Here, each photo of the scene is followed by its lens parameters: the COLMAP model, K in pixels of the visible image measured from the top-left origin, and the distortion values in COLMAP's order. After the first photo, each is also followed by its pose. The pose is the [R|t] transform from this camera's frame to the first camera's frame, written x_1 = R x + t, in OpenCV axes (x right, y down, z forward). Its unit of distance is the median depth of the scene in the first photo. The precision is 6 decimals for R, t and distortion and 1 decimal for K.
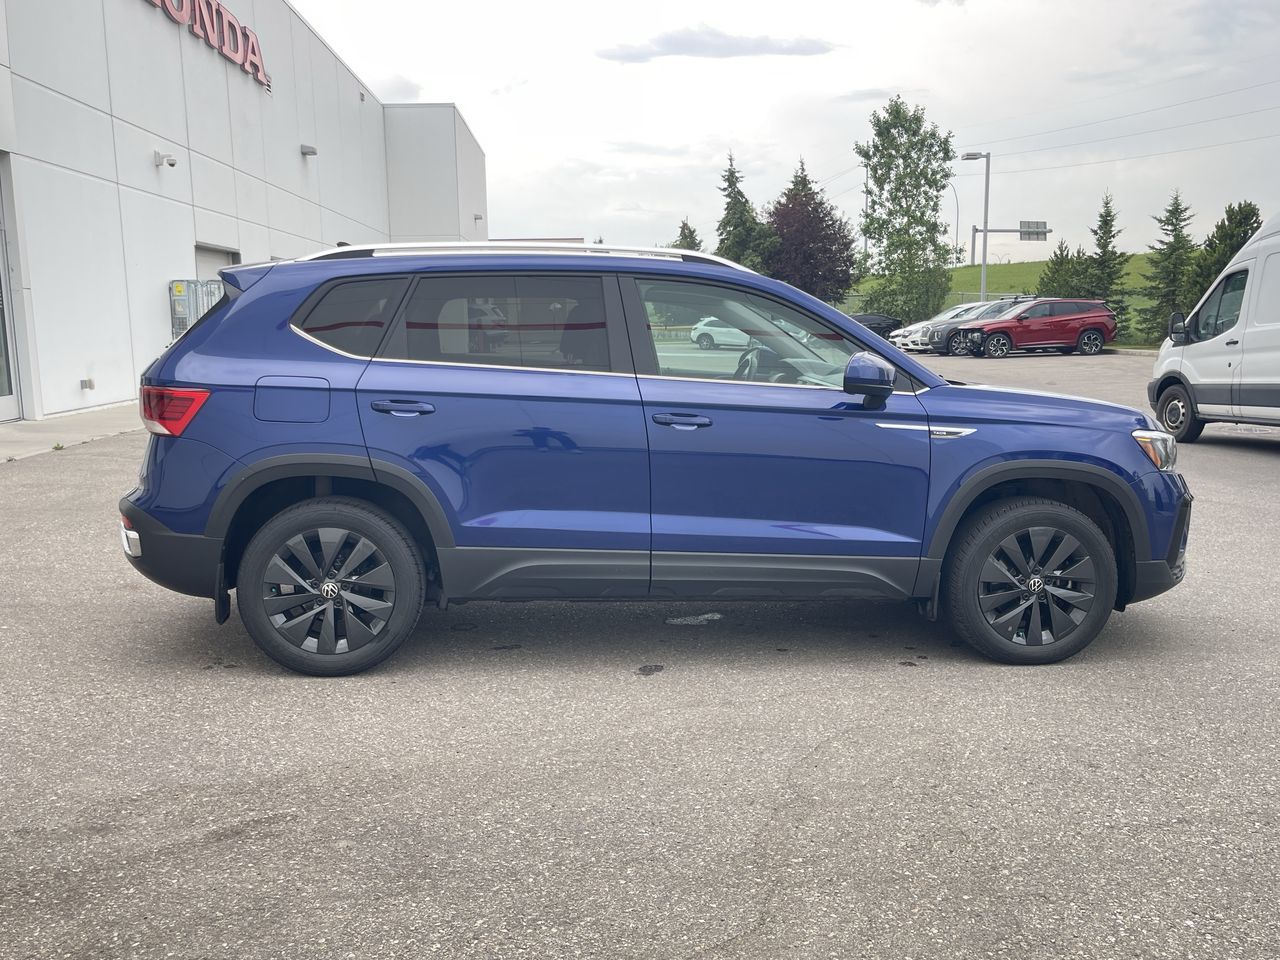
lens RADIAL K [[1111.4, 0, 640.0], [0, 1111.4, 480.0], [0, 0, 1]] dist [0.045051, -0.010896]
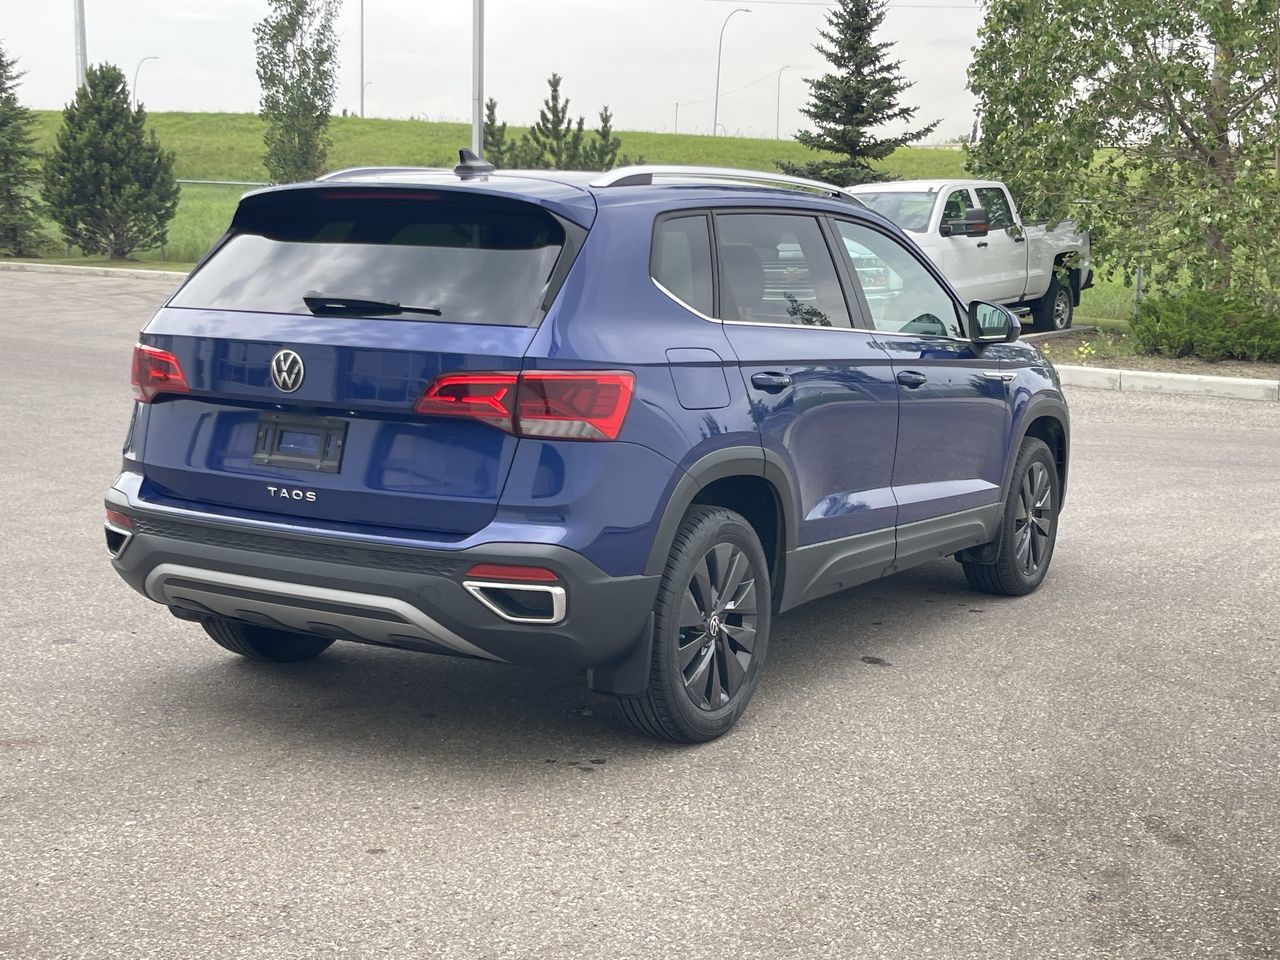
lens RADIAL K [[1678.1, 0, 640.0], [0, 1678.1, 480.0], [0, 0, 1]] dist [0.150449, -0.486393]
pose [[0.603155, -0.099470, 0.791397, -0.150803], [0.085459, 0.994541, 0.059872, -0.009171], [-0.793032, 0.031520, 0.608363, 0.042233]]
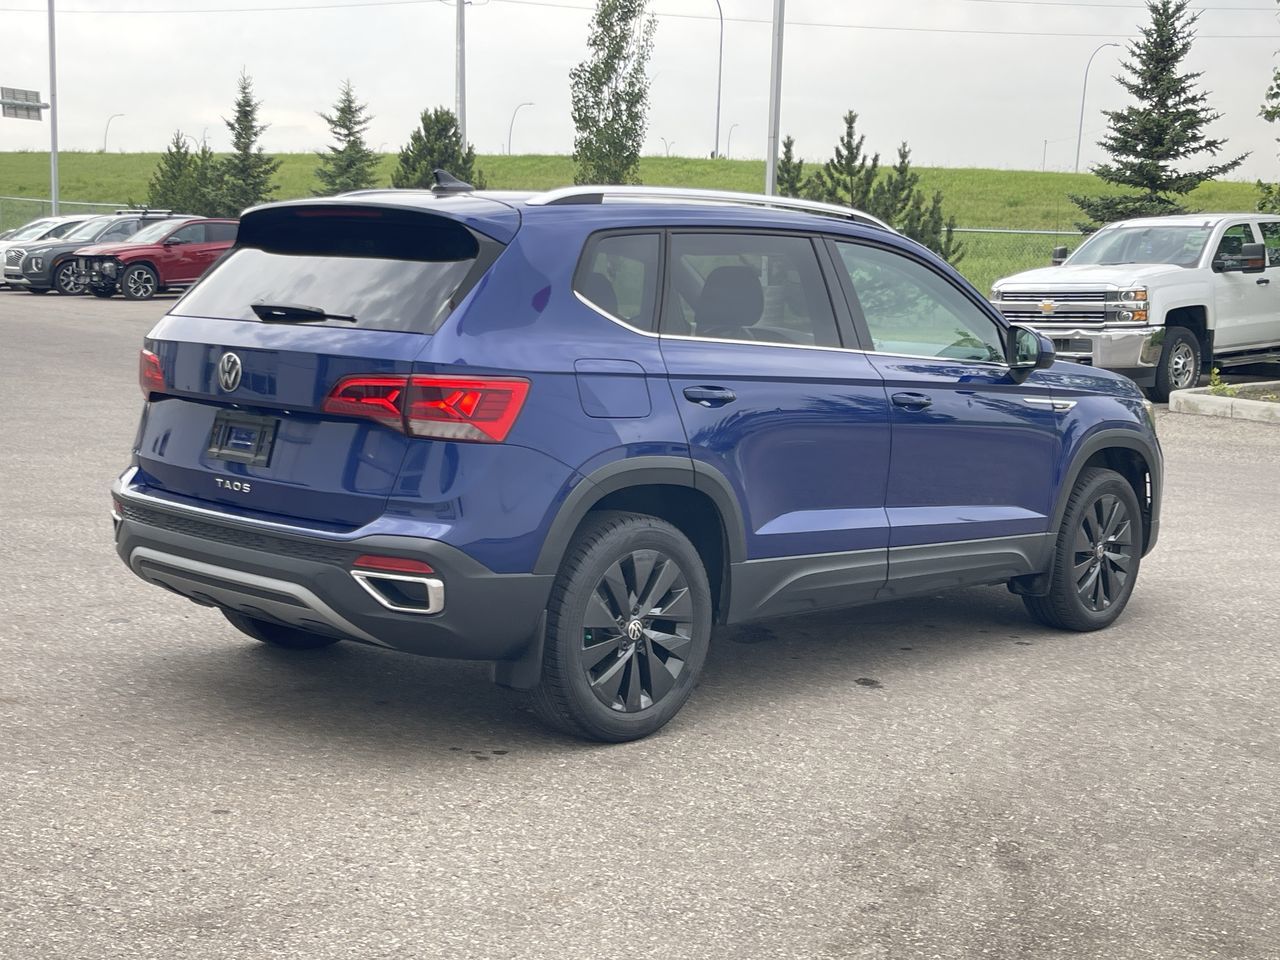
lens RADIAL K [[1678.1, 0, 640.0], [0, 1678.1, 480.0], [0, 0, 1]] dist [0.150449, -0.486393]
pose [[0.758454, -0.058063, 0.649135, -0.129335], [0.057747, 0.998093, 0.021804, -0.004008], [-0.649163, 0.020948, 0.760361, 0.012094]]
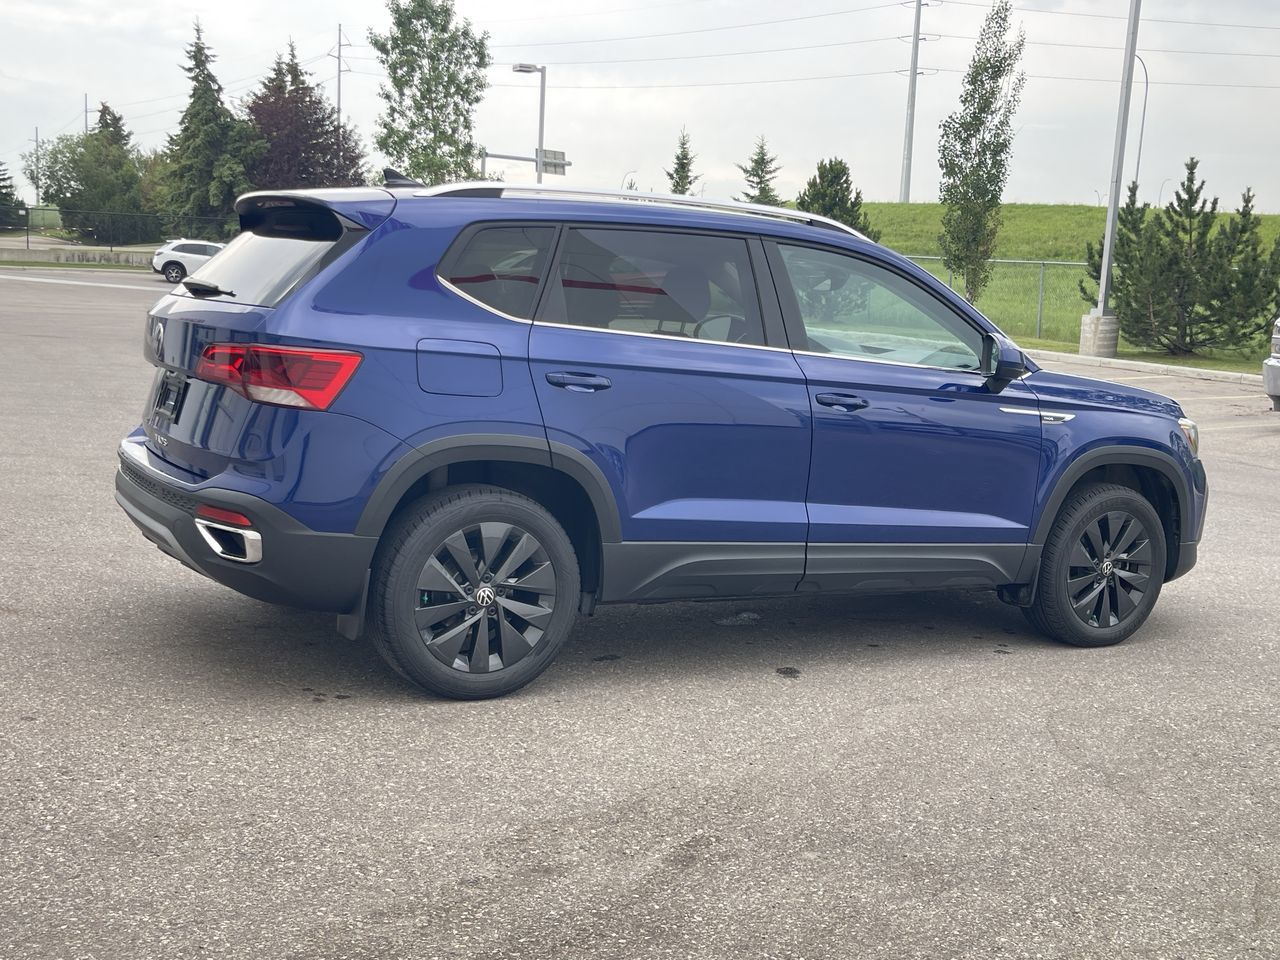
lens RADIAL K [[1424.6, 0, 640.0], [0, 1424.6, 480.0], [0, 0, 1]] dist [0.100051, -0.253587]
pose [[0.913530, -0.002992, 0.406760, -0.075679], [-0.002490, 0.999913, 0.012947, -0.000349], [-0.406763, -0.012840, 0.913443, -0.002977]]
